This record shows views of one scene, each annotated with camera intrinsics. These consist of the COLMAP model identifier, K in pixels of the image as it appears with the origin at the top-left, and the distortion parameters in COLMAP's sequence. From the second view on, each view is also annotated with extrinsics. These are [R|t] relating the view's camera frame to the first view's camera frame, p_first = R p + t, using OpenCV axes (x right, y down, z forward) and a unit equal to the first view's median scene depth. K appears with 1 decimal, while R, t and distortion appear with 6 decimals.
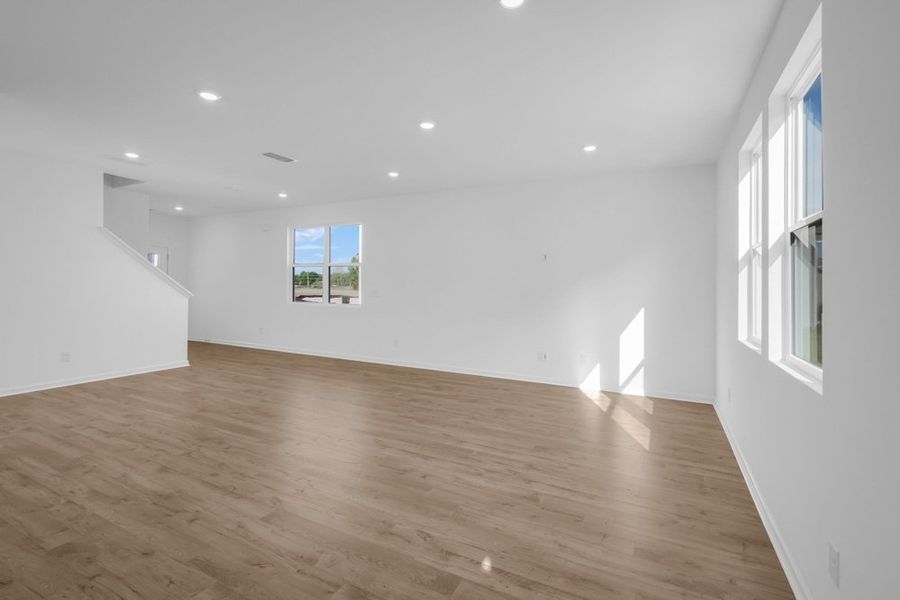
lens RADIAL K [[414.9, 0, 471.2], [0, 414.9, 279.8], [0, 0, 1]] dist [-0.000855, -0.000075]
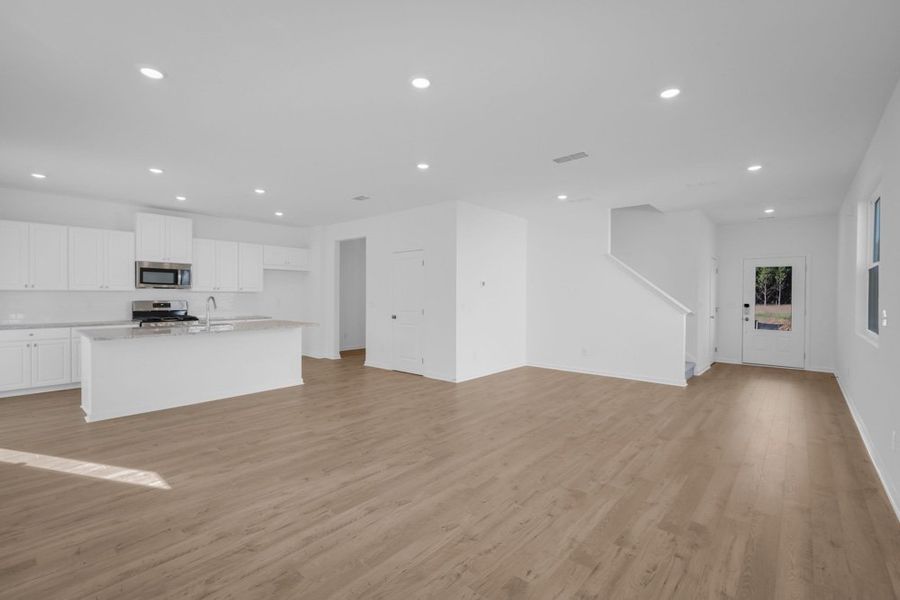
lens RADIAL K [[407.2, 0, 445.1], [0, 407.2, 298.4], [0, 0, 1]] dist [-0.001983, -0.000497]
pose [[-0.294043, -0.008818, -0.955752, 0.575537], [0.004002, 0.999937, -0.010457, 0.026628], [0.955784, -0.006900, -0.293989, 1.234874]]
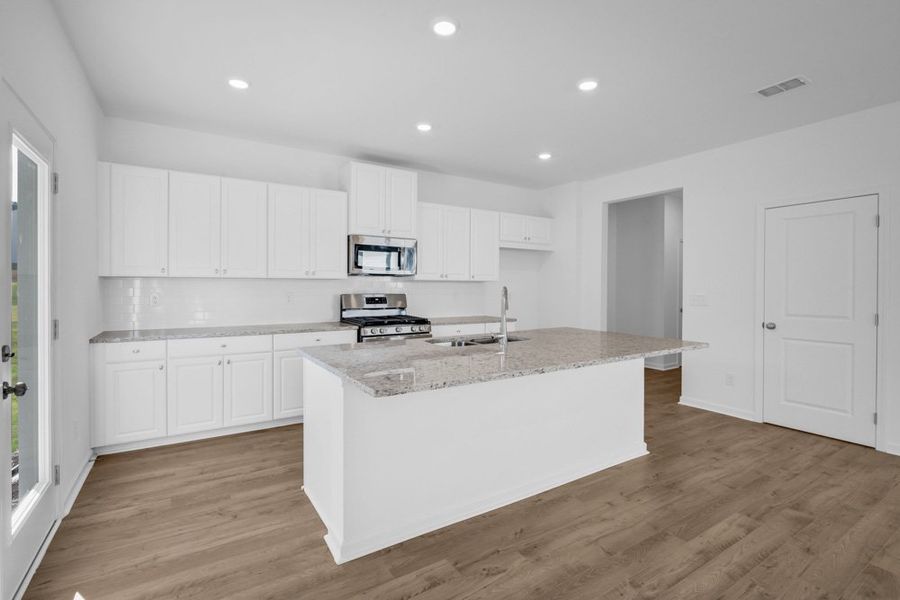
lens RADIAL K [[413.5, 0, 456.7], [0, 413.5, 290.8], [0, 0, 1]] dist [-0.003070, -0.000422]
pose [[-0.522250, -0.009106, -0.852744, 0.166152], [-0.002326, 0.999954, -0.009254, 0.015209], [0.852789, -0.002850, -0.522247, 0.371799]]
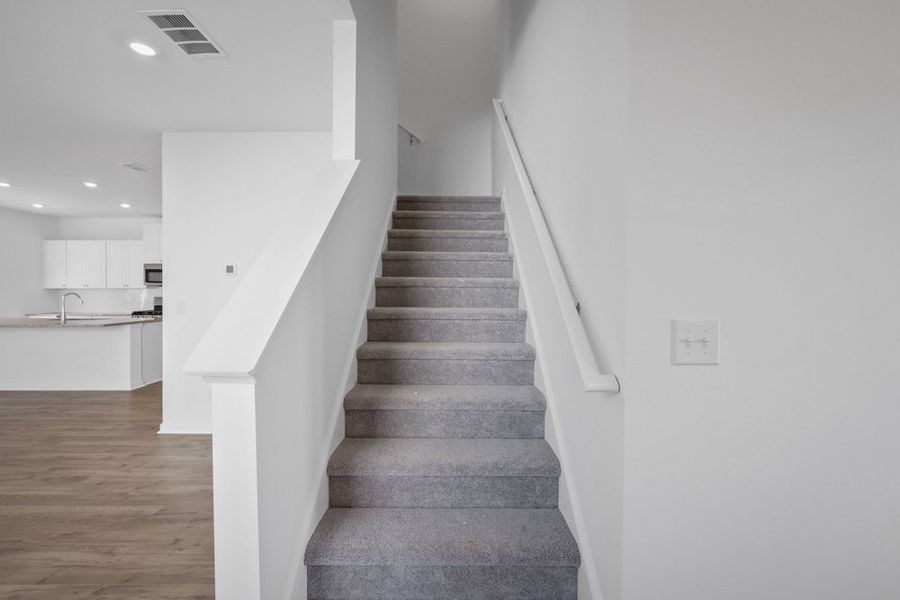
lens RADIAL K [[407.2, 0, 445.1], [0, 407.2, 298.4], [0, 0, 1]] dist [-0.001983, -0.000497]
pose [[-0.904318, -0.011124, -0.426715, -1.143641], [-0.010899, 0.999936, -0.002969, 0.012186], [0.426721, 0.001966, -0.904381, 1.995172]]
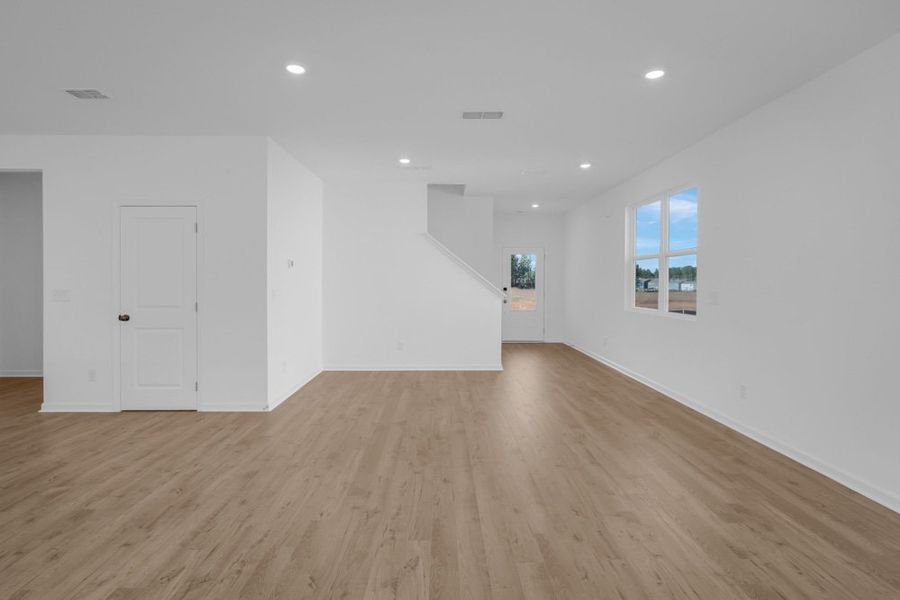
lens RADIAL K [[451.1, 0, 446.2], [0, 451.1, 282.1], [0, 0, 1]] dist [-0.003347, -0.001441]
pose [[0.440766, -0.011887, -0.897543, 0.304634], [0.014853, 0.999872, -0.005948, 0.017799], [0.897499, -0.010710, 0.440886, 0.718630]]
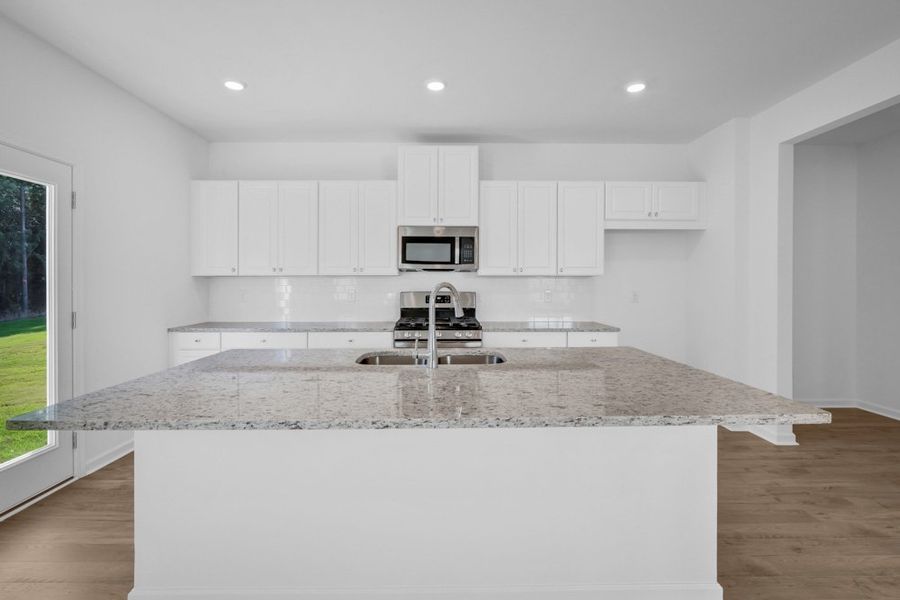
lens RADIAL K [[422.0, 0, 448.8], [0, 422.0, 284.8], [0, 0, 1]] dist [-0.000947, -0.000811]
pose [[-0.891213, -0.013420, -0.453387, -0.289024], [-0.008205, 0.999876, -0.013467, 0.009349], [0.453512, -0.008282, -0.891212, 0.524332]]
